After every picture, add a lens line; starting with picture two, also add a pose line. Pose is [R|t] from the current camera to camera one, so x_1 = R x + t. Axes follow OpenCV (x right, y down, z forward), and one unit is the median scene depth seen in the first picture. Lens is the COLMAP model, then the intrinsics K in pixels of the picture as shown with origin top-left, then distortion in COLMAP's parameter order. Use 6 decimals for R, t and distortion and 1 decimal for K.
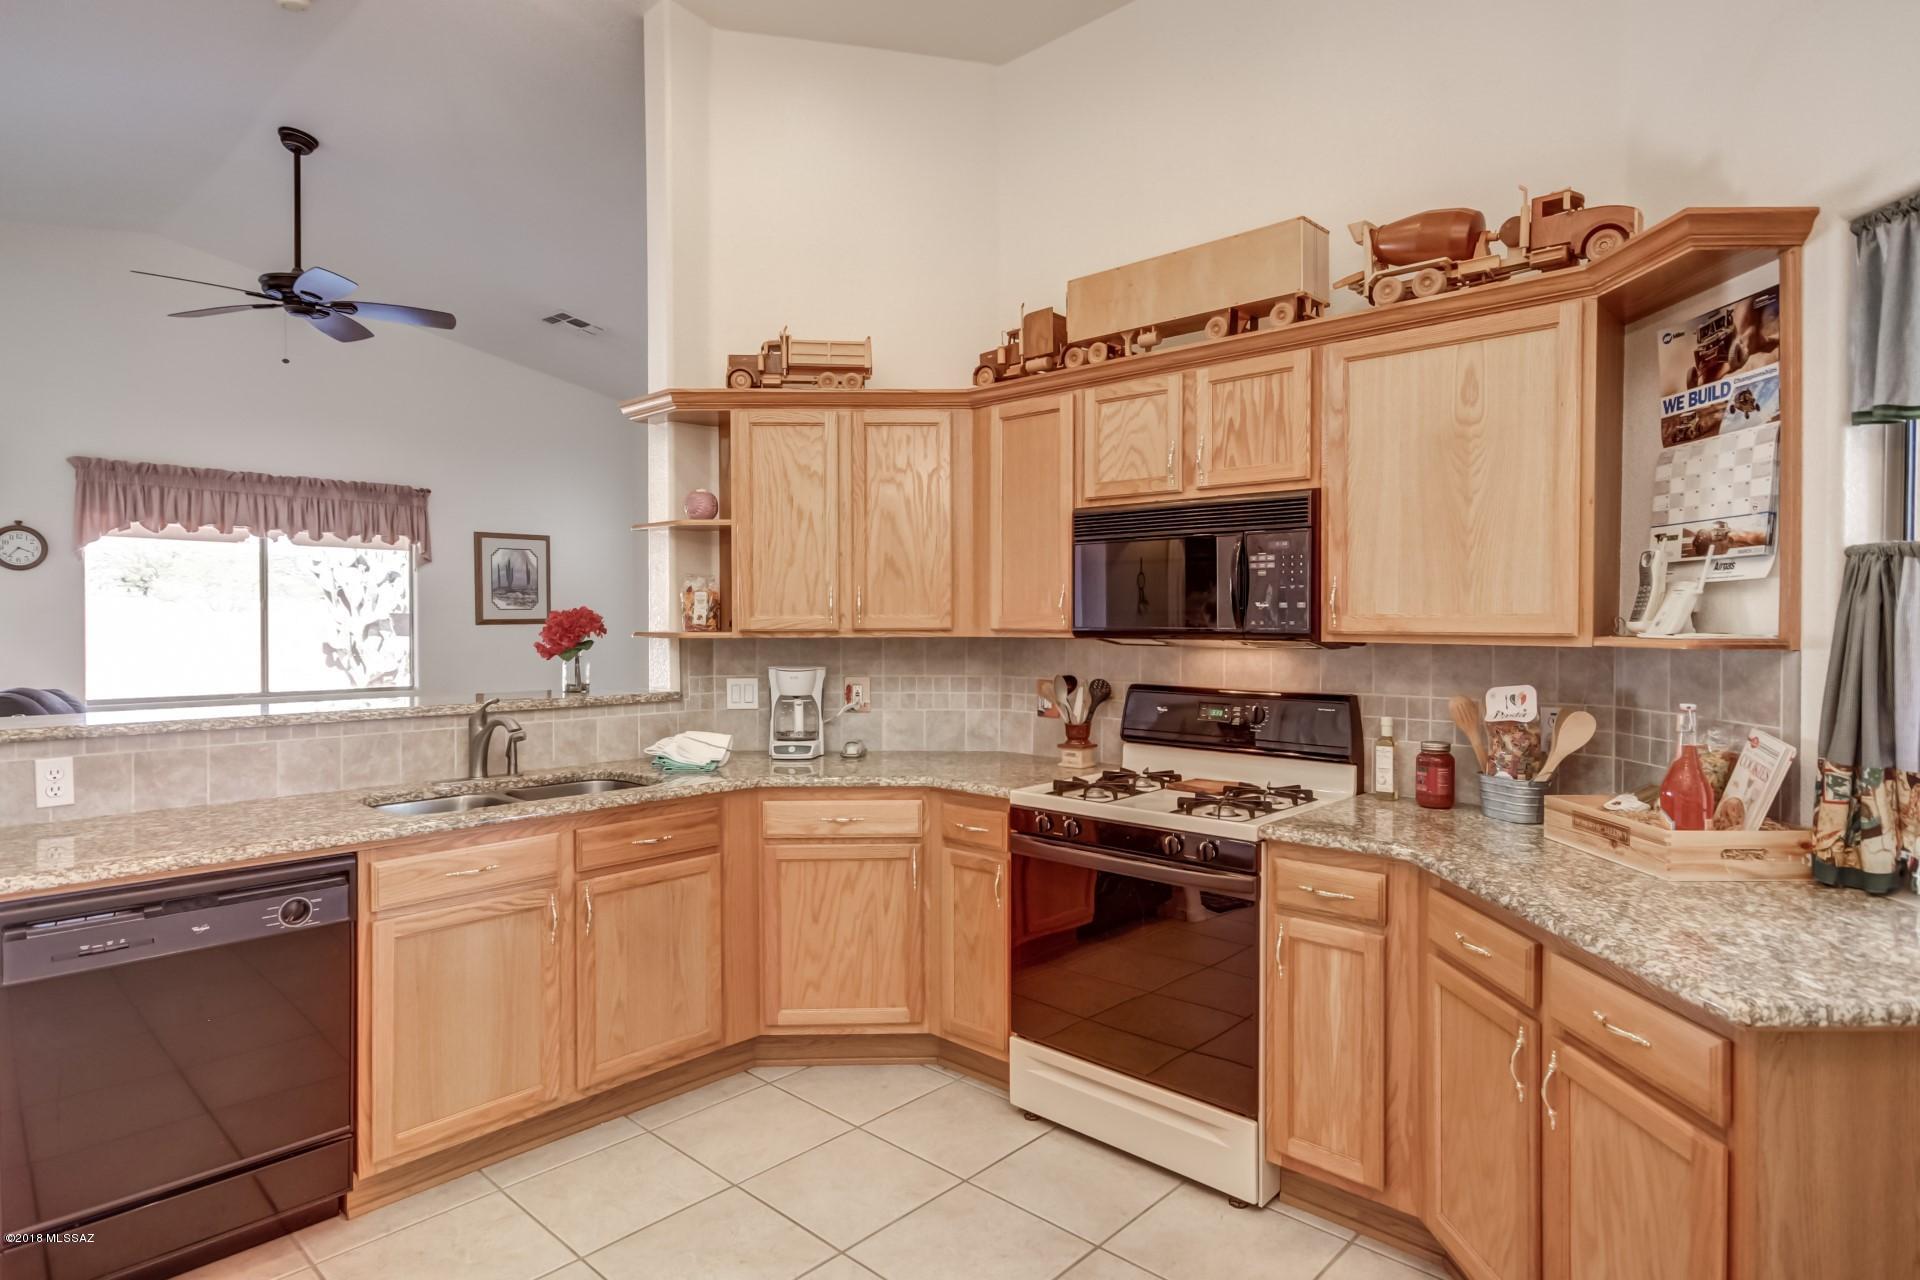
lens RADIAL K [[1046.8, 0, 961.8], [0, 1046.8, 632.2], [0, 0, 1]] dist [0.008355, 0.002688]
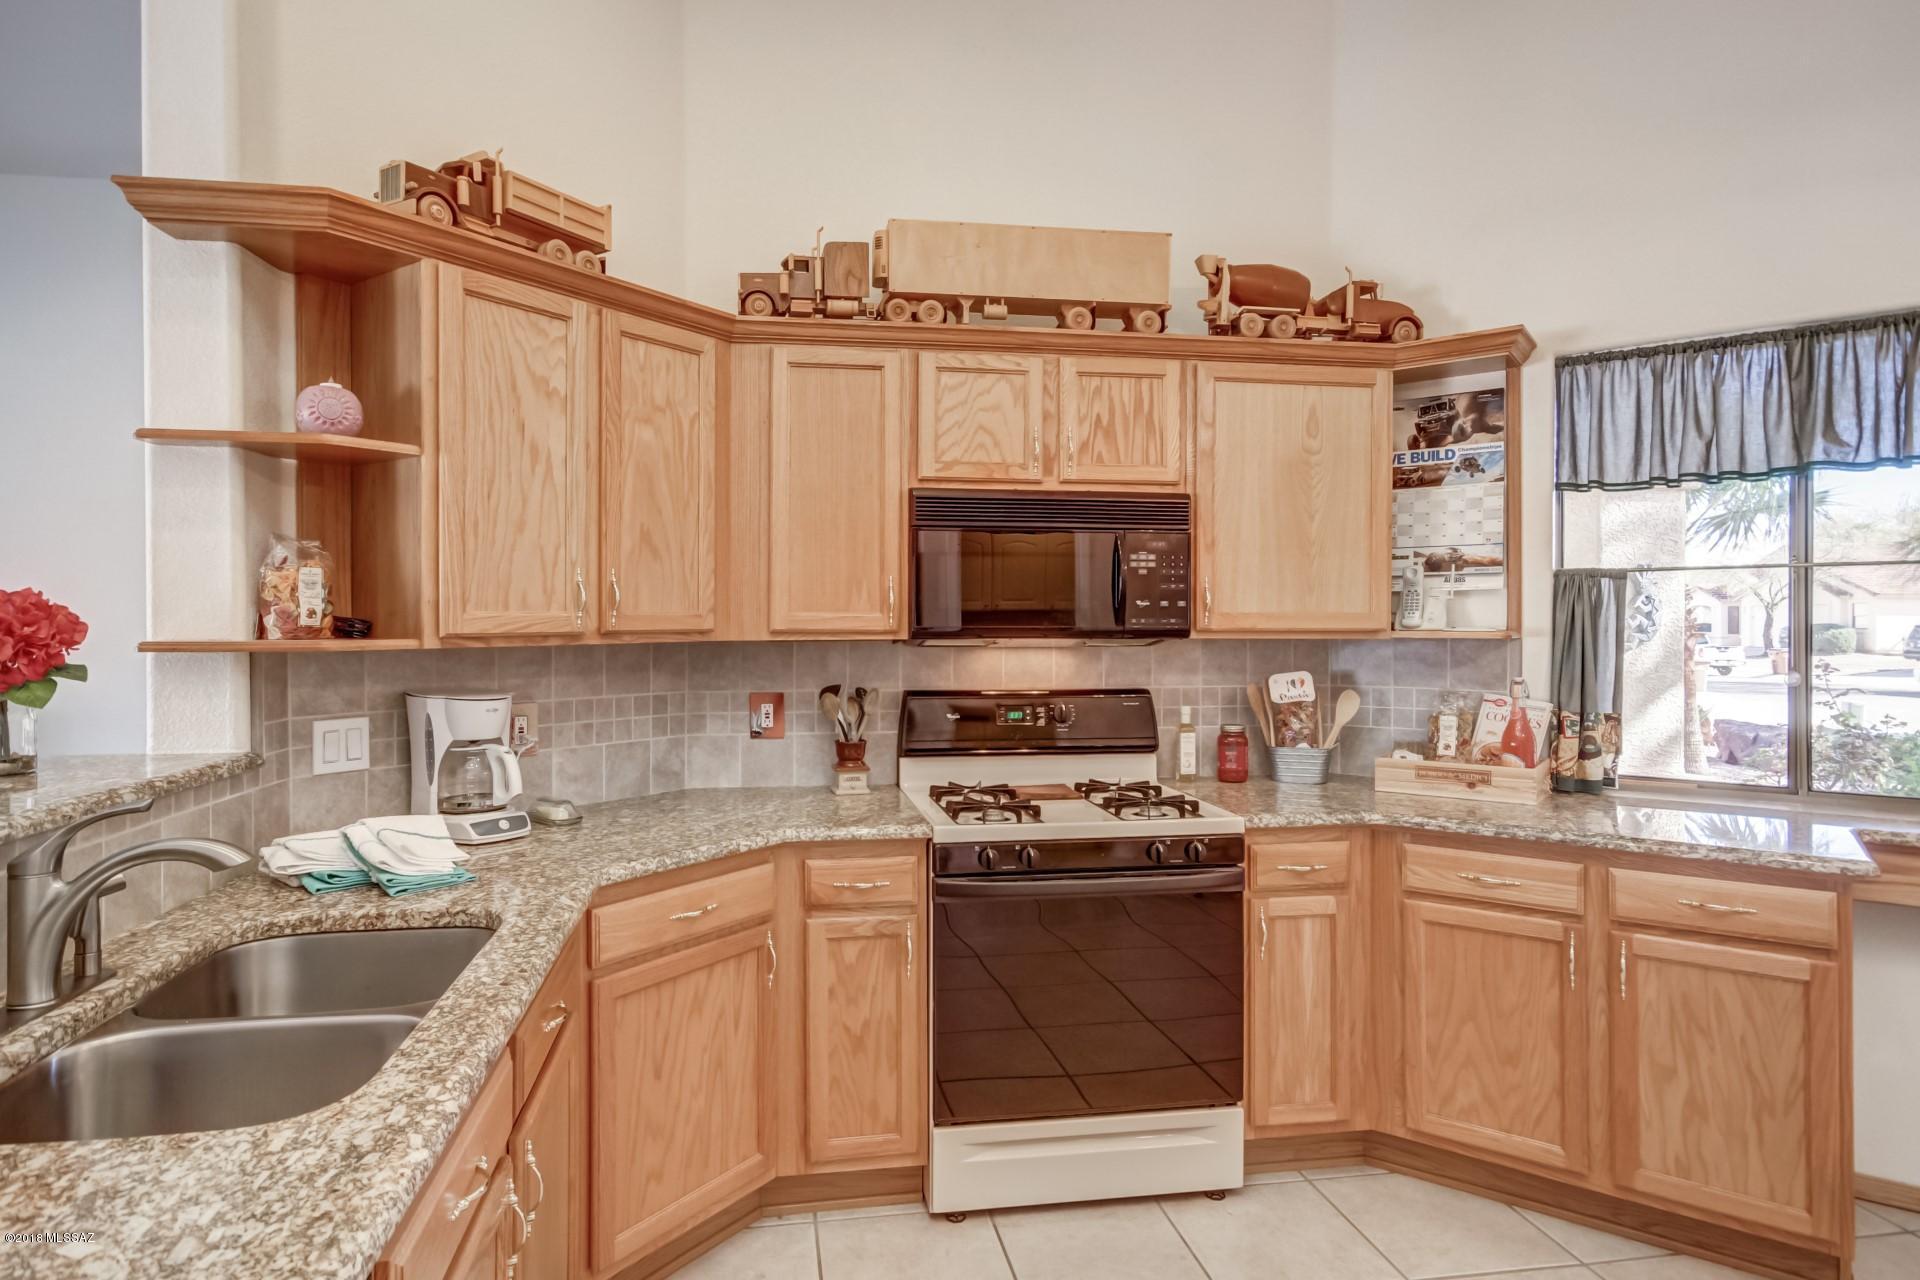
lens RADIAL K [[1046.8, 0, 954.8], [0, 1046.8, 621.3], [0, 0, 1]] dist [0.008355, 0.002688]
pose [[0.624591, -0.001383, 0.780950, -0.577077], [0.010182, 0.999928, -0.006373, -0.003592], [-0.780885, 0.011932, 0.624560, 0.473282]]
